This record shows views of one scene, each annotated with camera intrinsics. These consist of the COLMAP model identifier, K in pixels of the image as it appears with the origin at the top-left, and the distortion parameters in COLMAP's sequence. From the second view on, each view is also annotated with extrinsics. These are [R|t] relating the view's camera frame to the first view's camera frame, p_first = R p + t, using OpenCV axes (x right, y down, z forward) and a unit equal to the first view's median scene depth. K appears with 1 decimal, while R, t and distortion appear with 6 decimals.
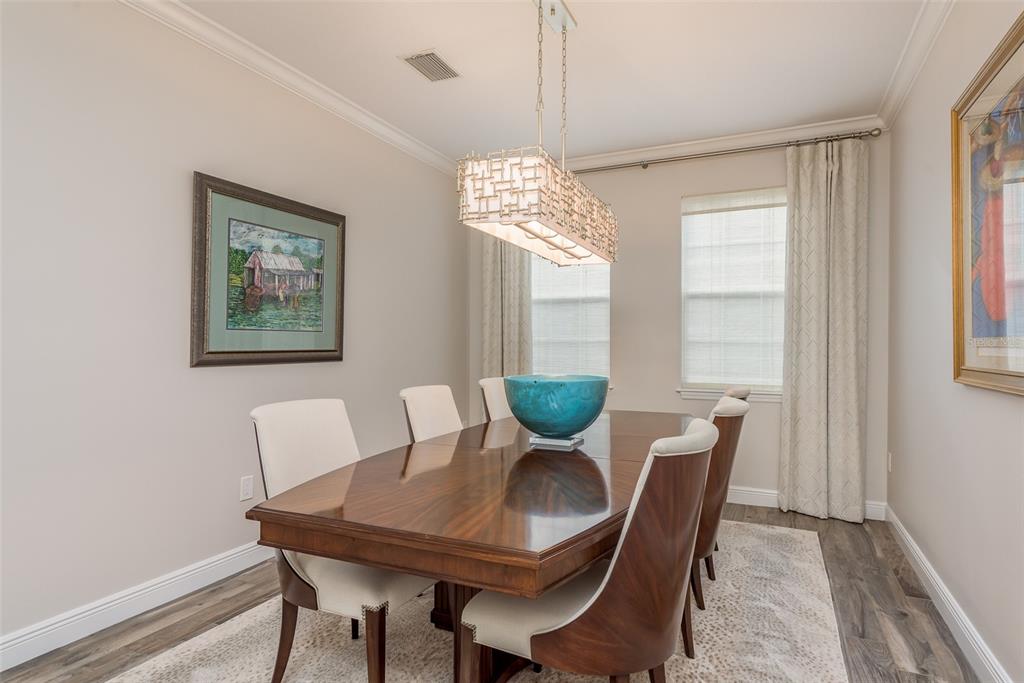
lens RADIAL K [[573.3, 0, 514.1], [0, 573.3, 341.0], [0, 0, 1]] dist [0.020413, -0.008899]
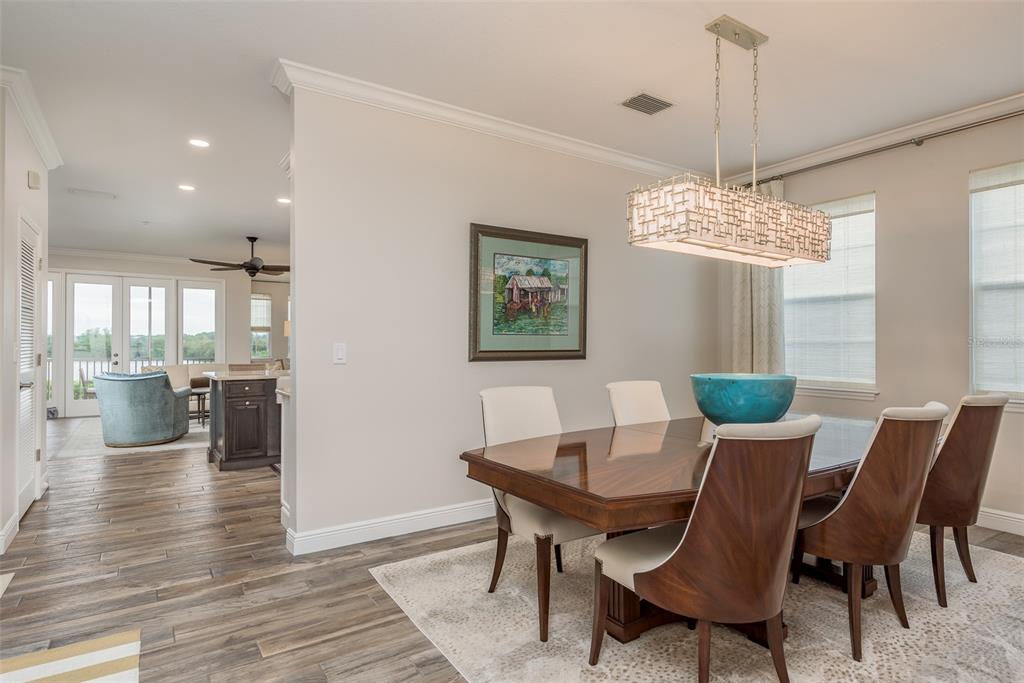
lens RADIAL K [[544.0, 0, 502.0], [0, 544.0, 341.1], [0, 0, 1]] dist [0.017245, -0.003678]
pose [[0.850793, -0.006309, -0.525463, 0.207961], [0.004710, 0.999979, -0.004380, 0.001143], [0.525479, 0.001251, 0.850805, -0.090385]]
